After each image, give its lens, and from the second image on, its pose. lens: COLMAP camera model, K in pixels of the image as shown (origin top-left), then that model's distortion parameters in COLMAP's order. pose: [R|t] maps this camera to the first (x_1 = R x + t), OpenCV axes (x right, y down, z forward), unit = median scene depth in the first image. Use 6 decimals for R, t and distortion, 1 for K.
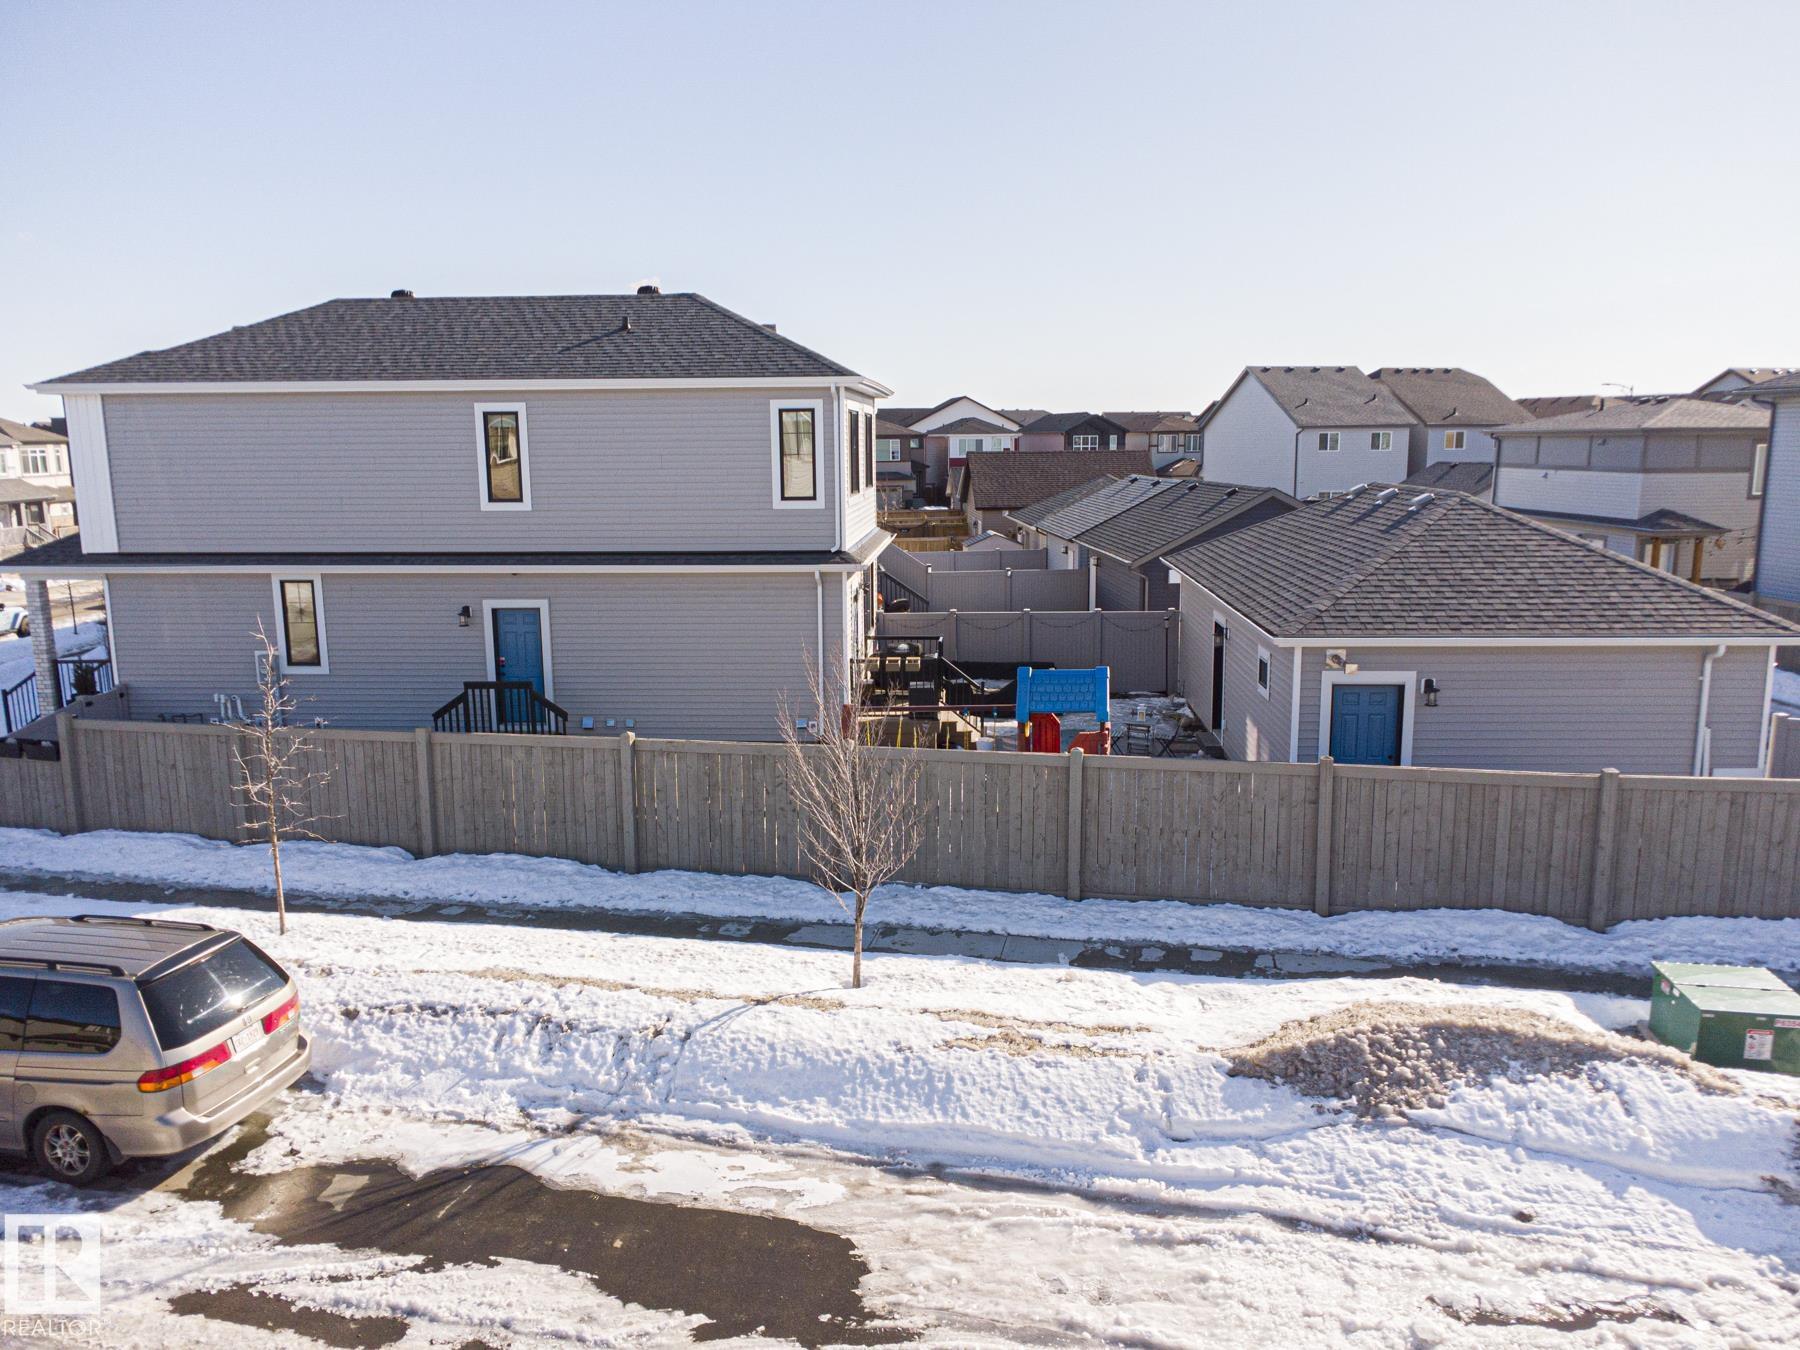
lens RADIAL K [[1292.5, 0, 900.0], [0, 1292.5, 675.0], [0, 0, 1]] dist [0.008810, 0.002679]
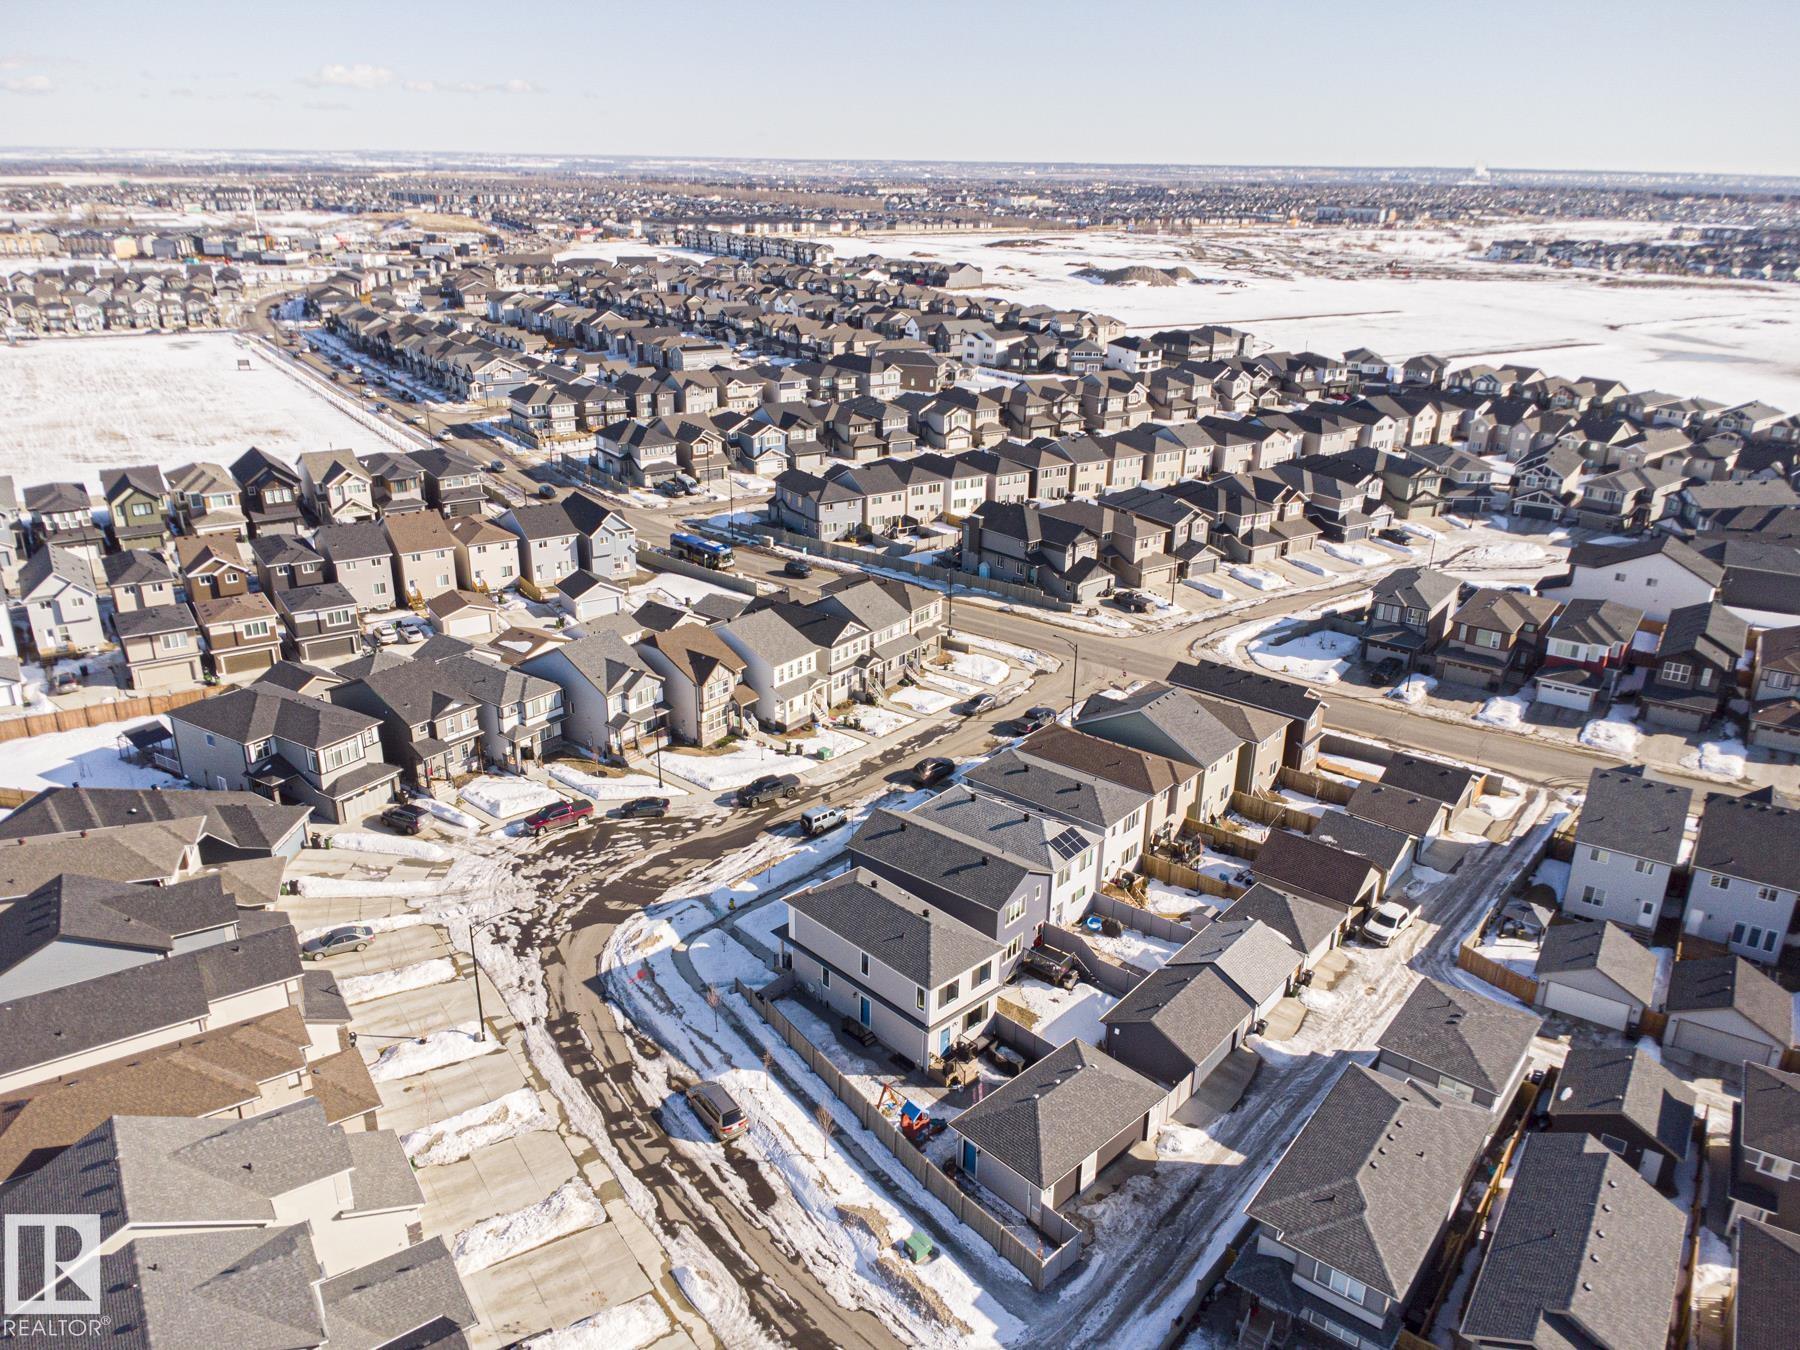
lens RADIAL K [[1292.5, 0, 900.0], [0, 1292.5, 675.0], [0, 0, 1]] dist [0.008810, 0.002679]
pose [[0.736386, 0.265555, -0.622268, 3.340595], [-0.140928, 0.959781, 0.242817, -3.374292], [0.661722, -0.091112, 0.744193, -2.919647]]
